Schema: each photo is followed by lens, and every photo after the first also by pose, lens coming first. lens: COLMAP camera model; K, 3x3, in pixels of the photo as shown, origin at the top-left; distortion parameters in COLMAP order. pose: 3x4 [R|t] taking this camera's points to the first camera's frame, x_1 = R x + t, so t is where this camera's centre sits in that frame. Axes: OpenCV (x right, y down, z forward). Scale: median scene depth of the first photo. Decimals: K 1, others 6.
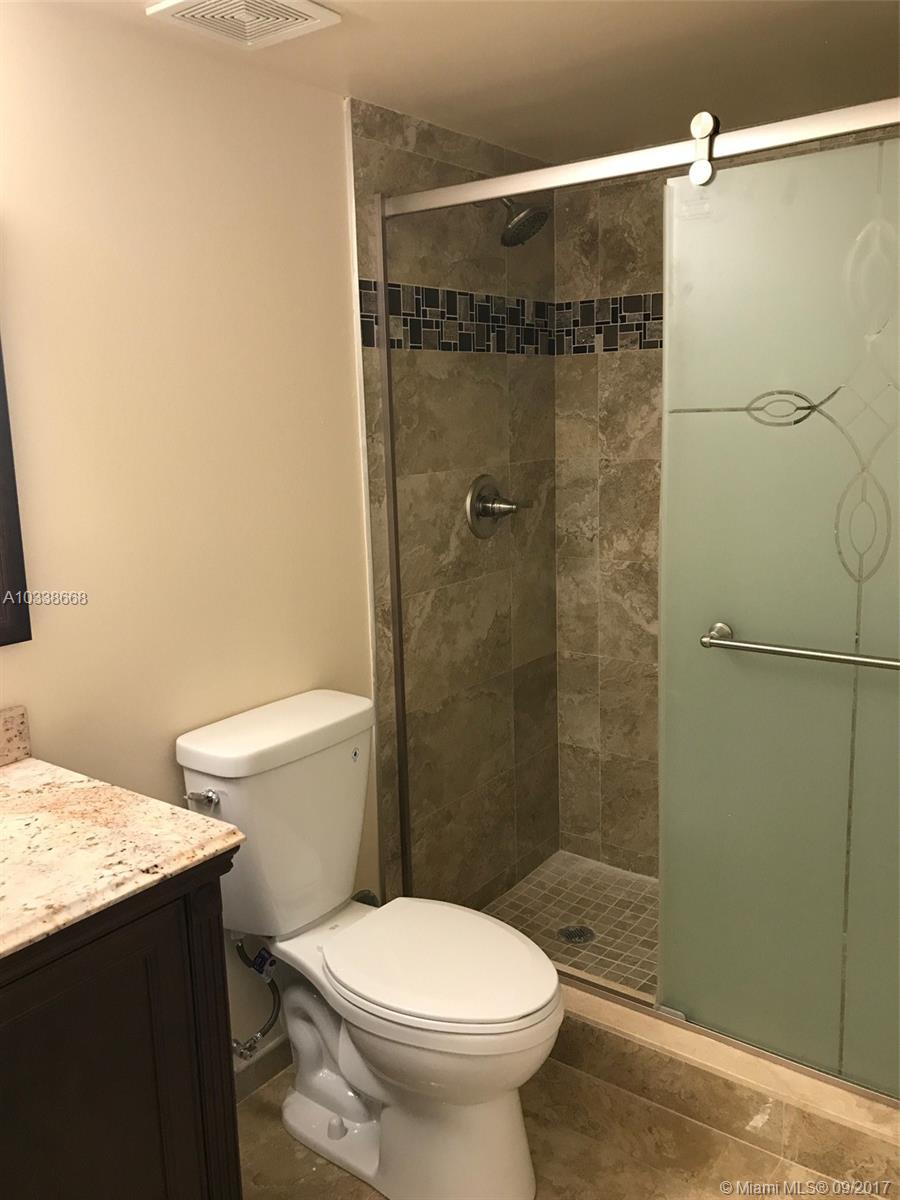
lens RADIAL K [[982.9, 0, 453.0], [0, 982.9, 583.9], [0, 0, 1]] dist [0.002913, 0.008432]
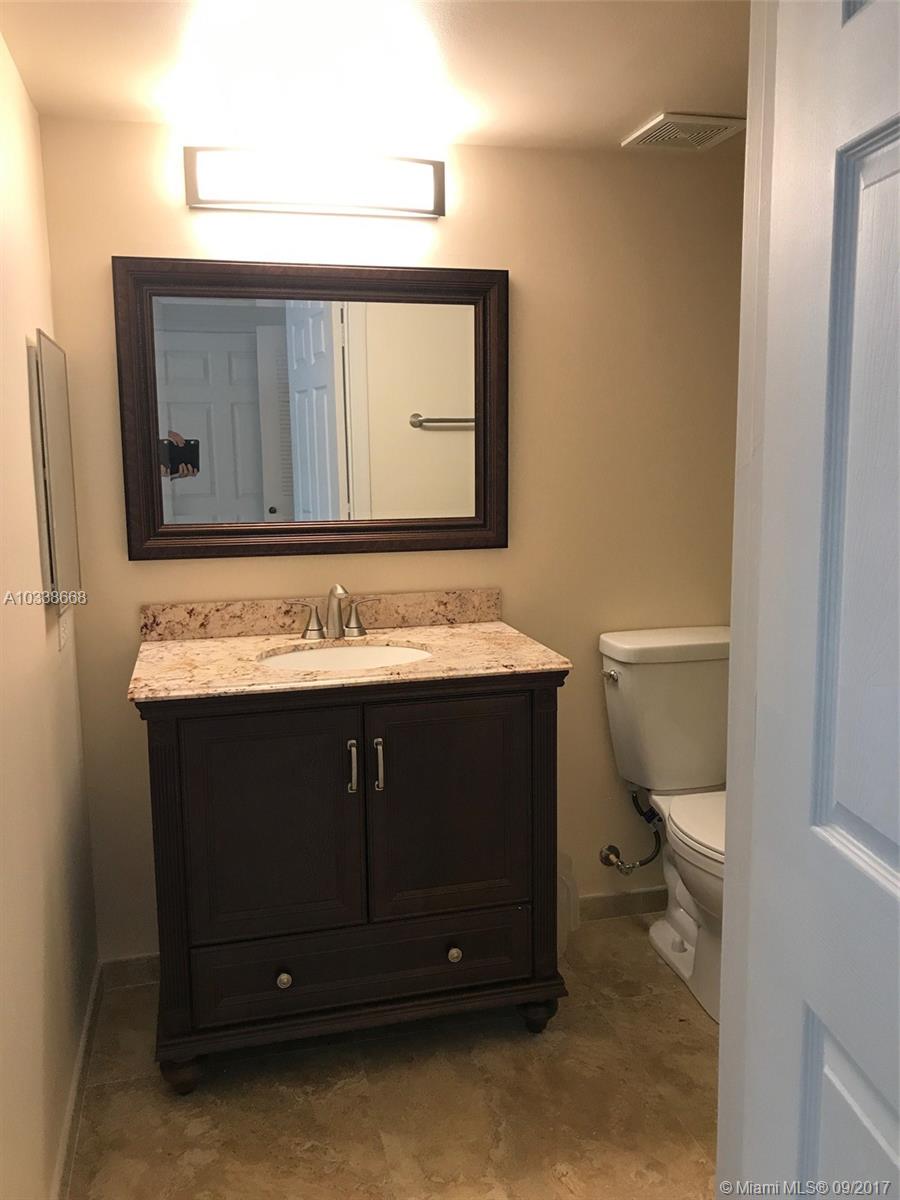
lens RADIAL K [[982.9, 0, 453.0], [0, 982.9, 583.9], [0, 0, 1]] dist [0.002913, 0.008432]
pose [[0.782673, 0.110954, -0.612464, 0.444613], [-0.121439, 0.992295, 0.024576, 0.078599], [0.610471, 0.055142, 0.790117, -0.291565]]
